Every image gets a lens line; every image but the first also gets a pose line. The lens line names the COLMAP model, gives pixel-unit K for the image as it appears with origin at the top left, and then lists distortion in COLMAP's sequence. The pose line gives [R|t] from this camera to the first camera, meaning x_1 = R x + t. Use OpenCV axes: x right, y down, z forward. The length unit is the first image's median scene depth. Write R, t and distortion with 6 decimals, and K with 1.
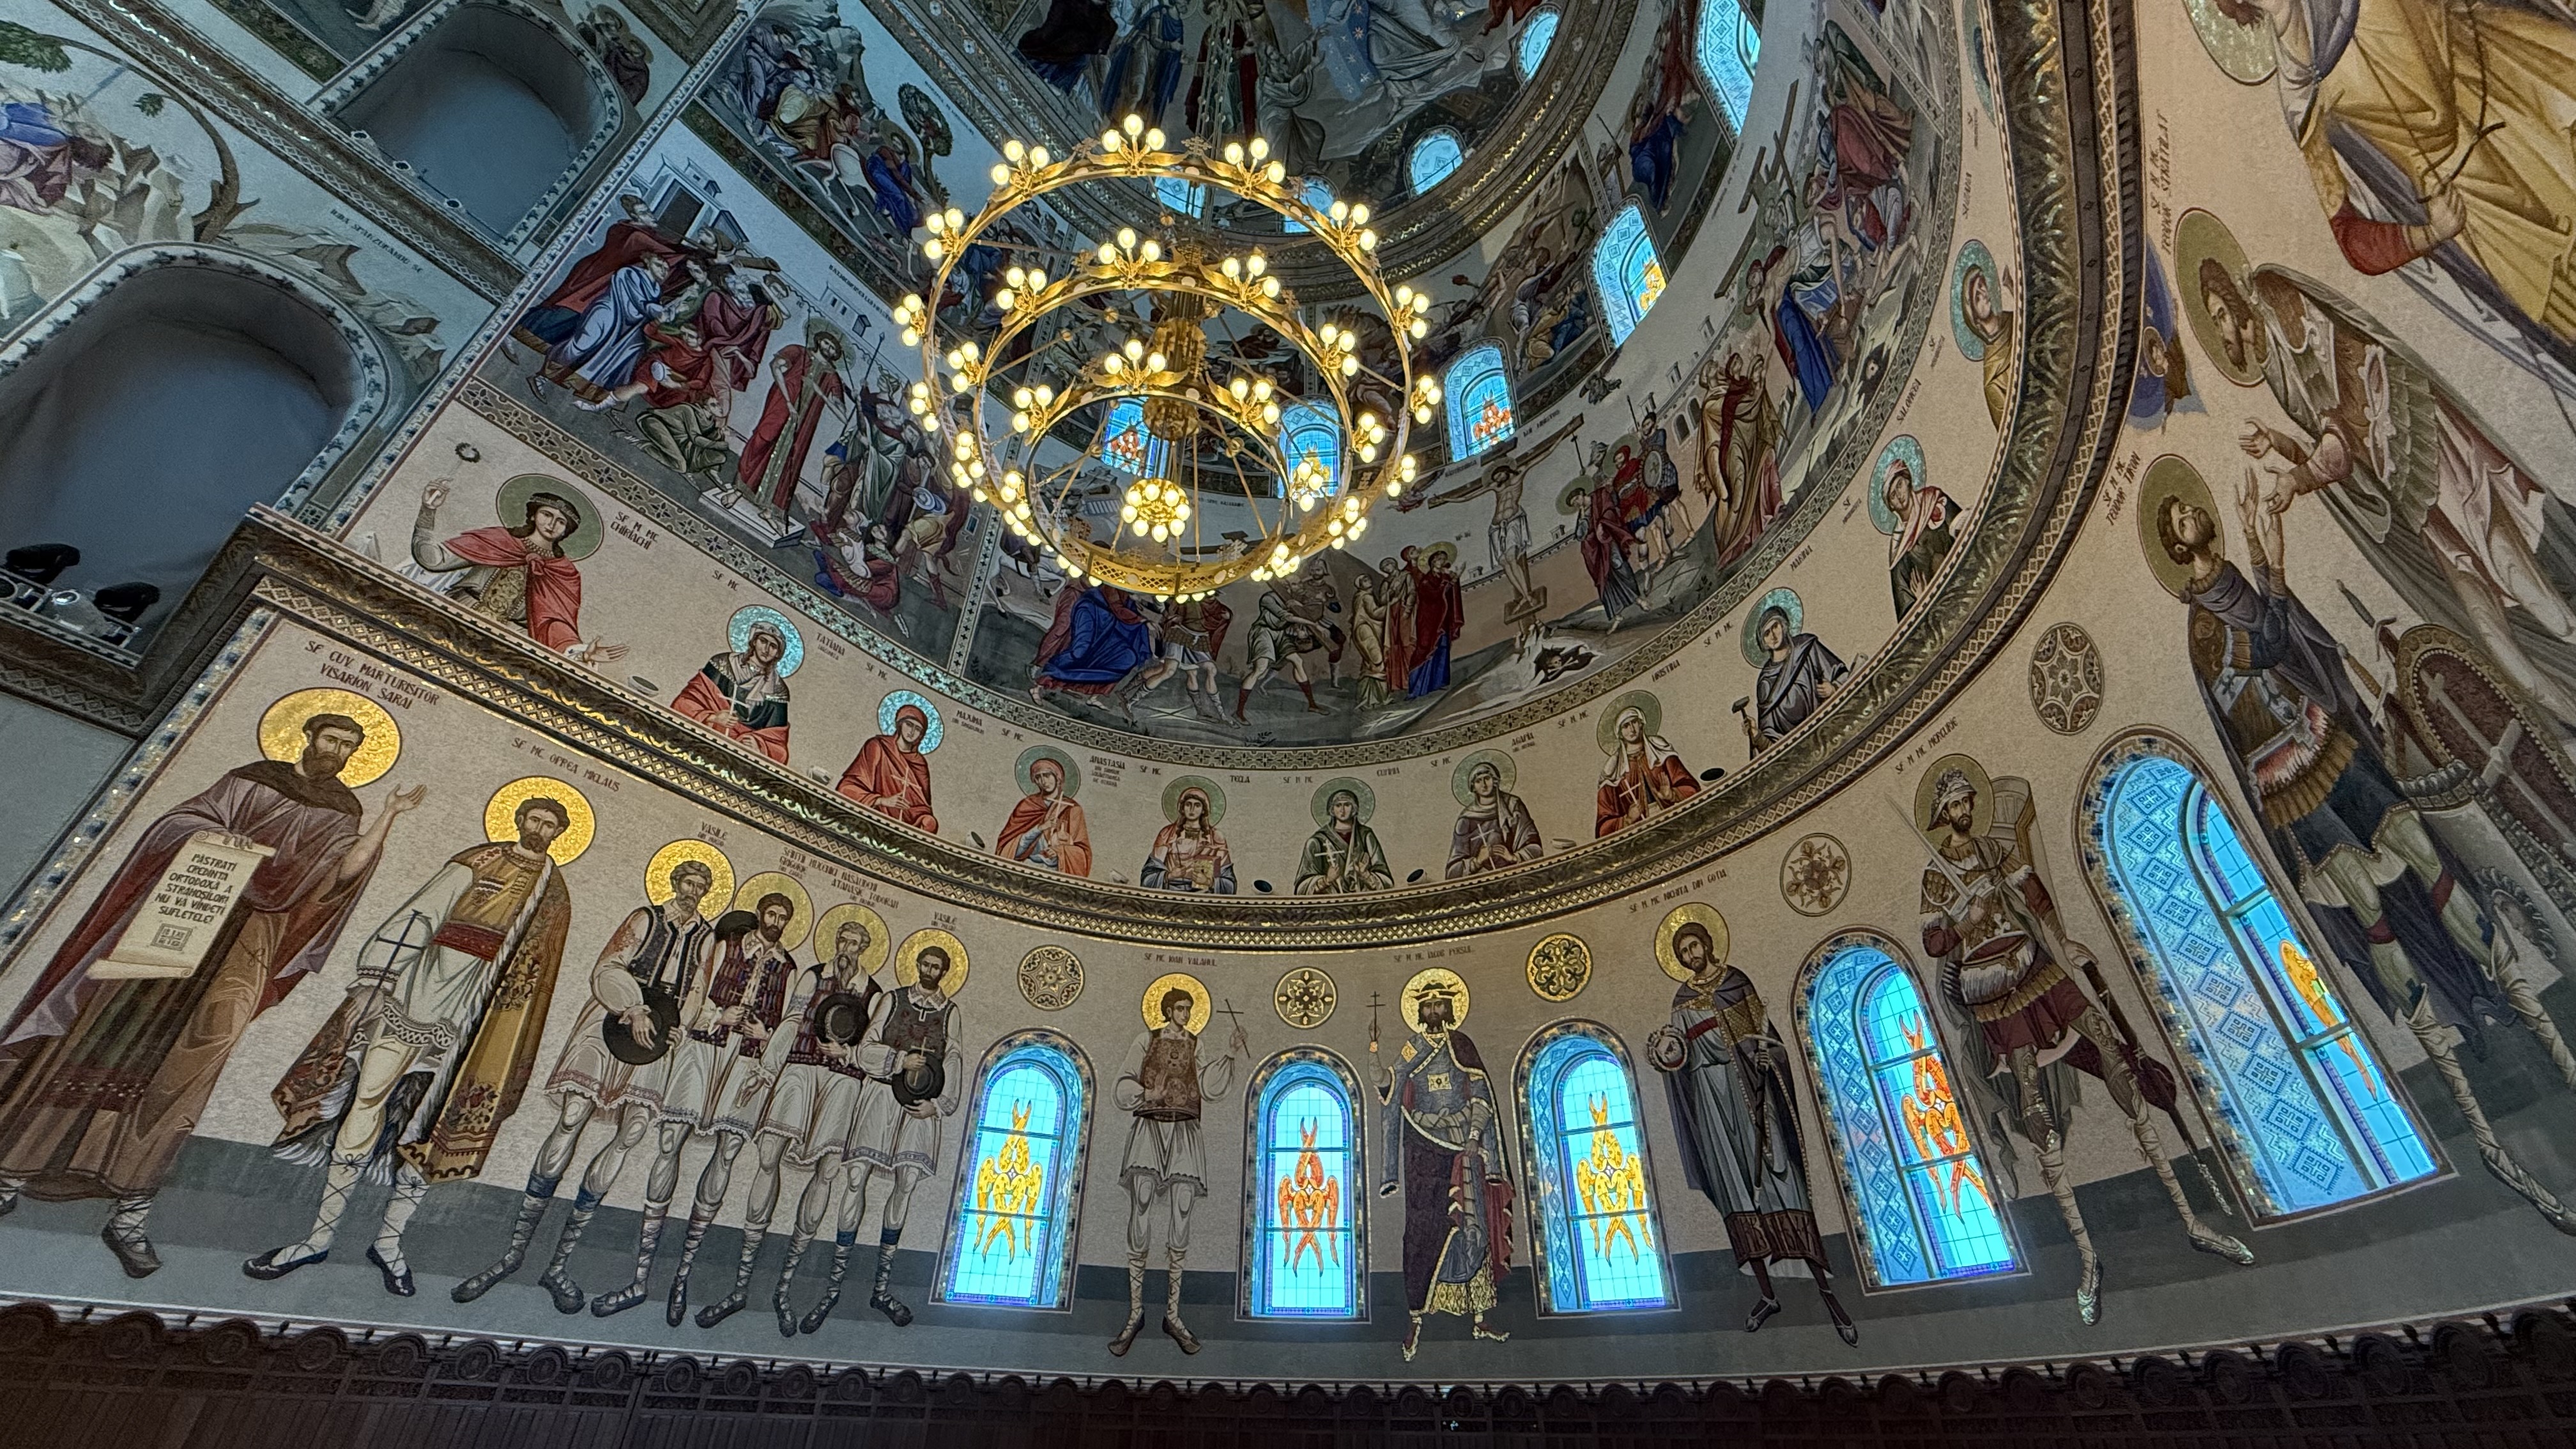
lens RADIAL K [[1018.6, 0, 1287.5], [0, 1018.6, 722.3], [0, 0, 1]] dist [0.000407, -0.000713]
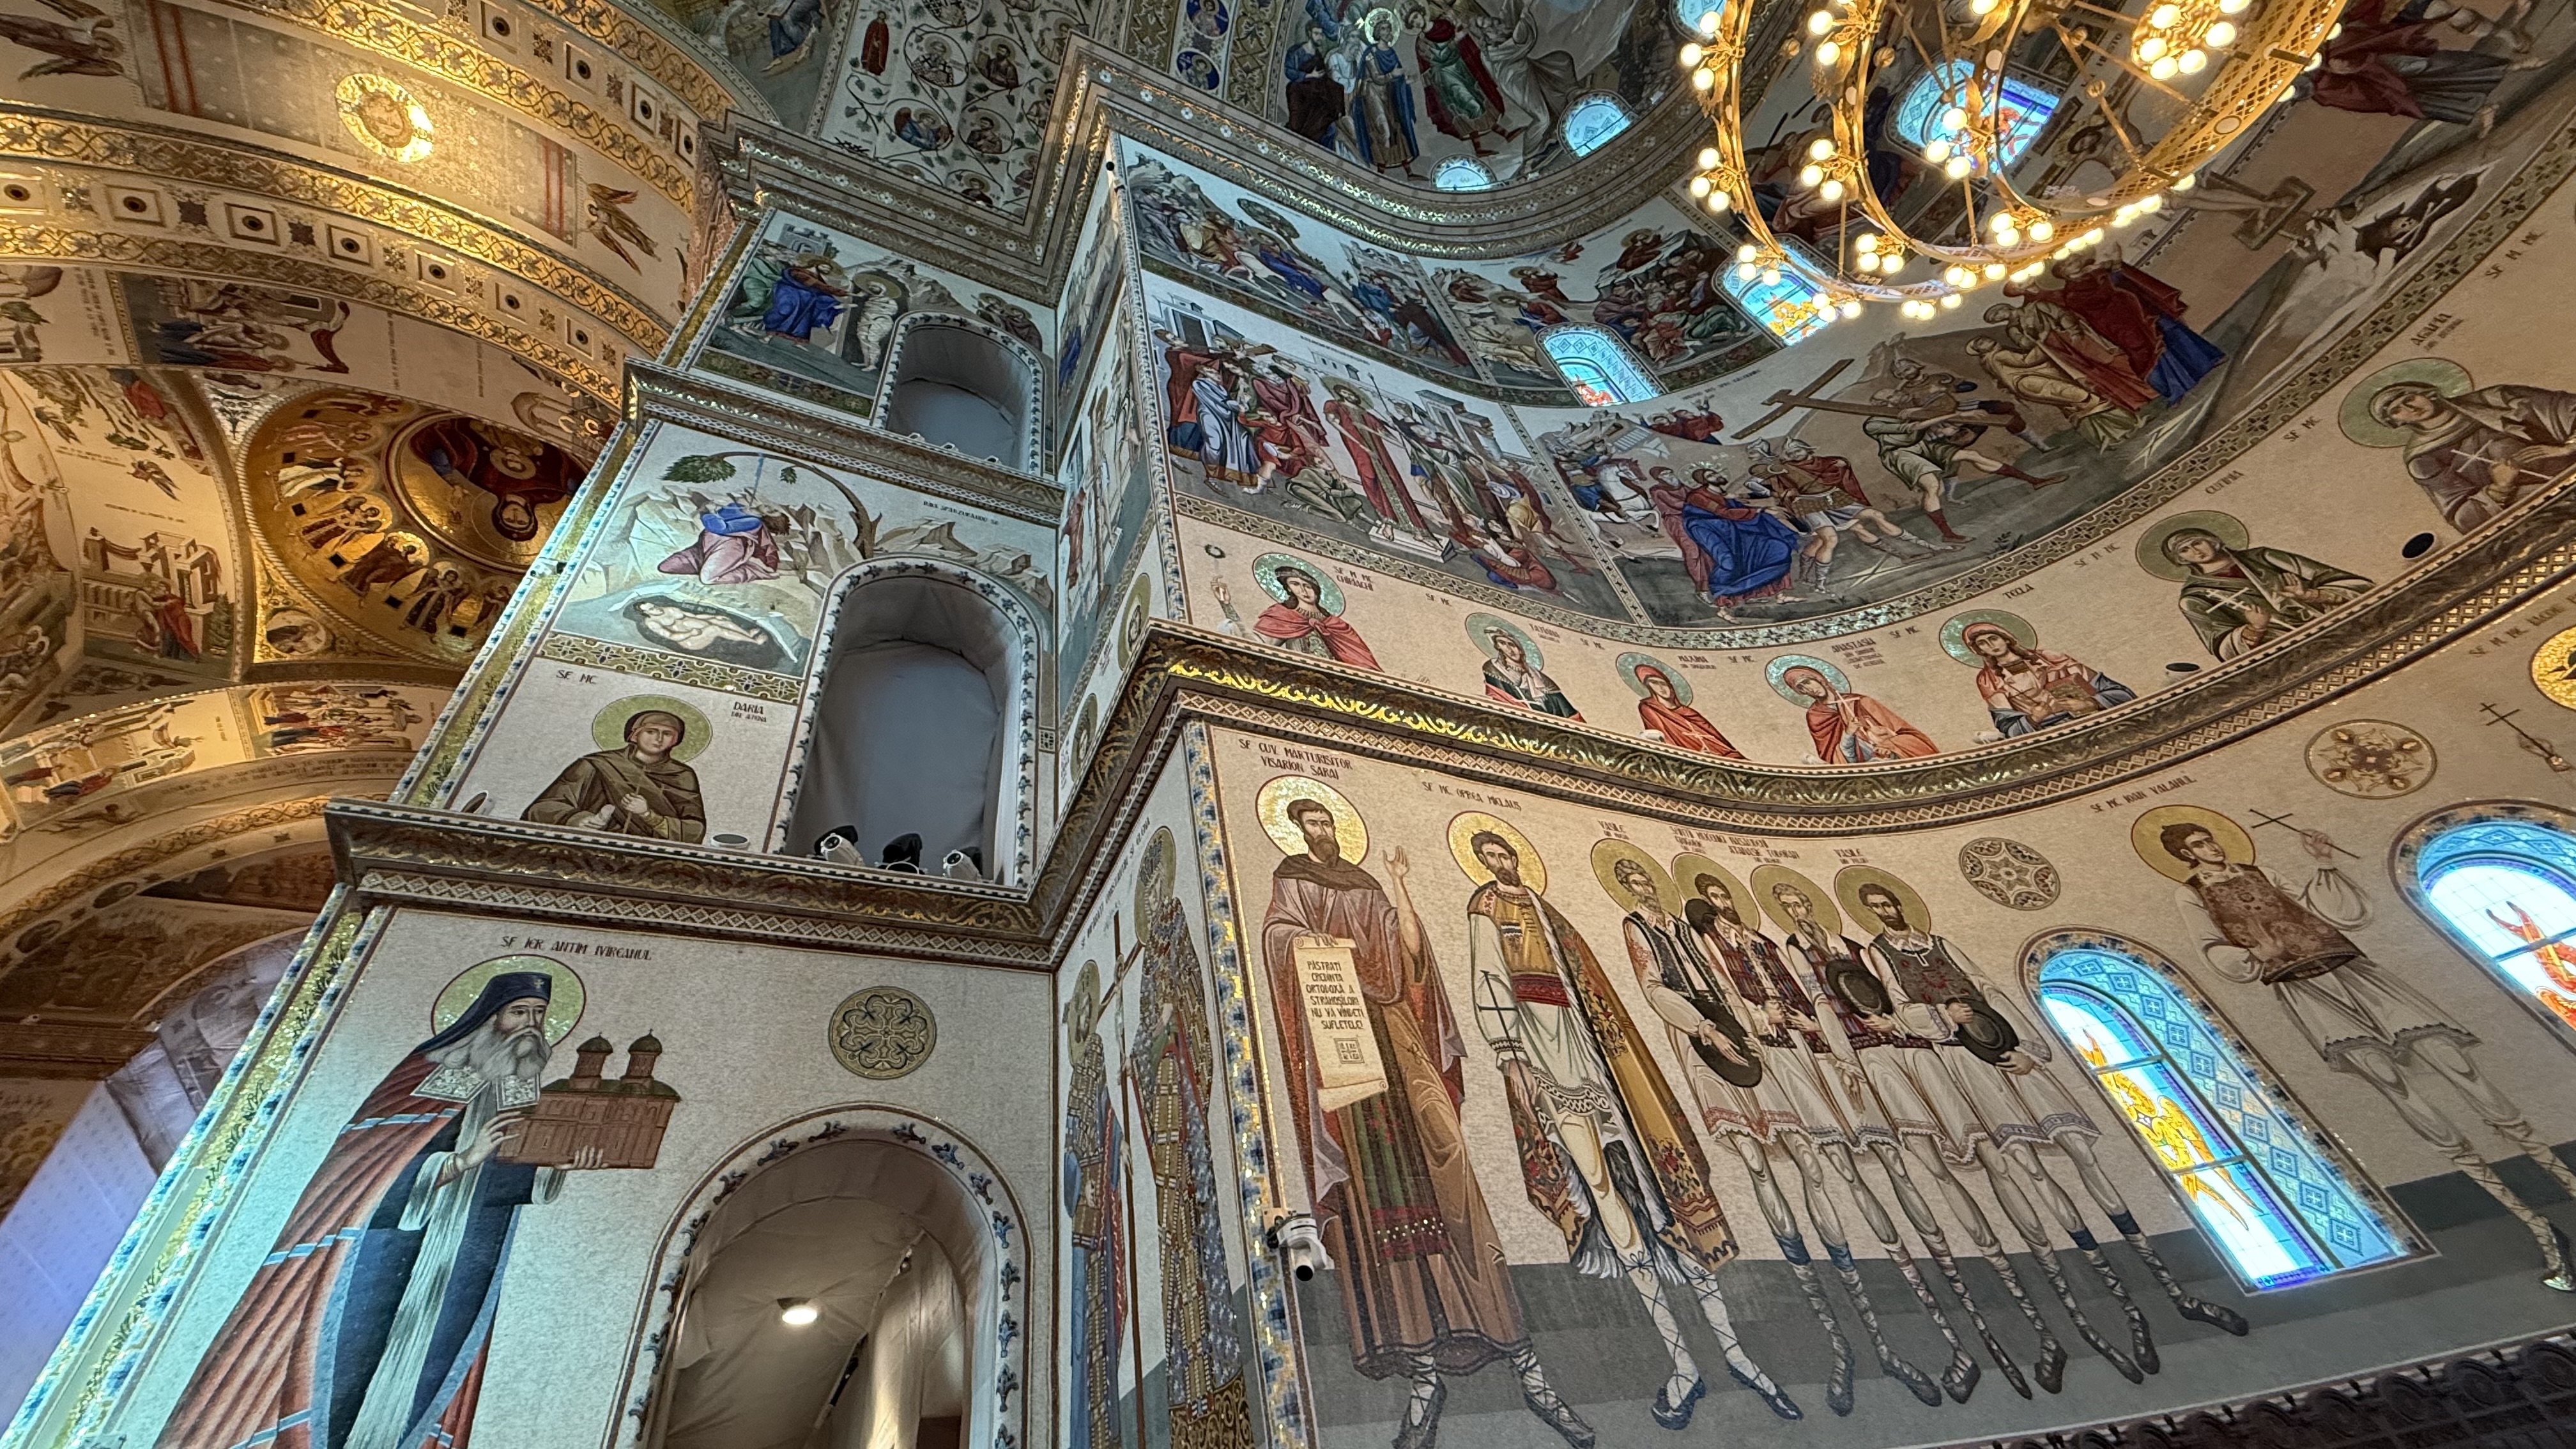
lens RADIAL K [[1018.6, 0, 1291.8], [0, 1018.6, 720.8], [0, 0, 1]] dist [0.000407, -0.000713]
pose [[0.858238, -0.454810, -0.237854, -0.517244], [0.421995, 0.889077, -0.177374, 0.063160], [0.292142, 0.051856, 0.954968, 0.113666]]
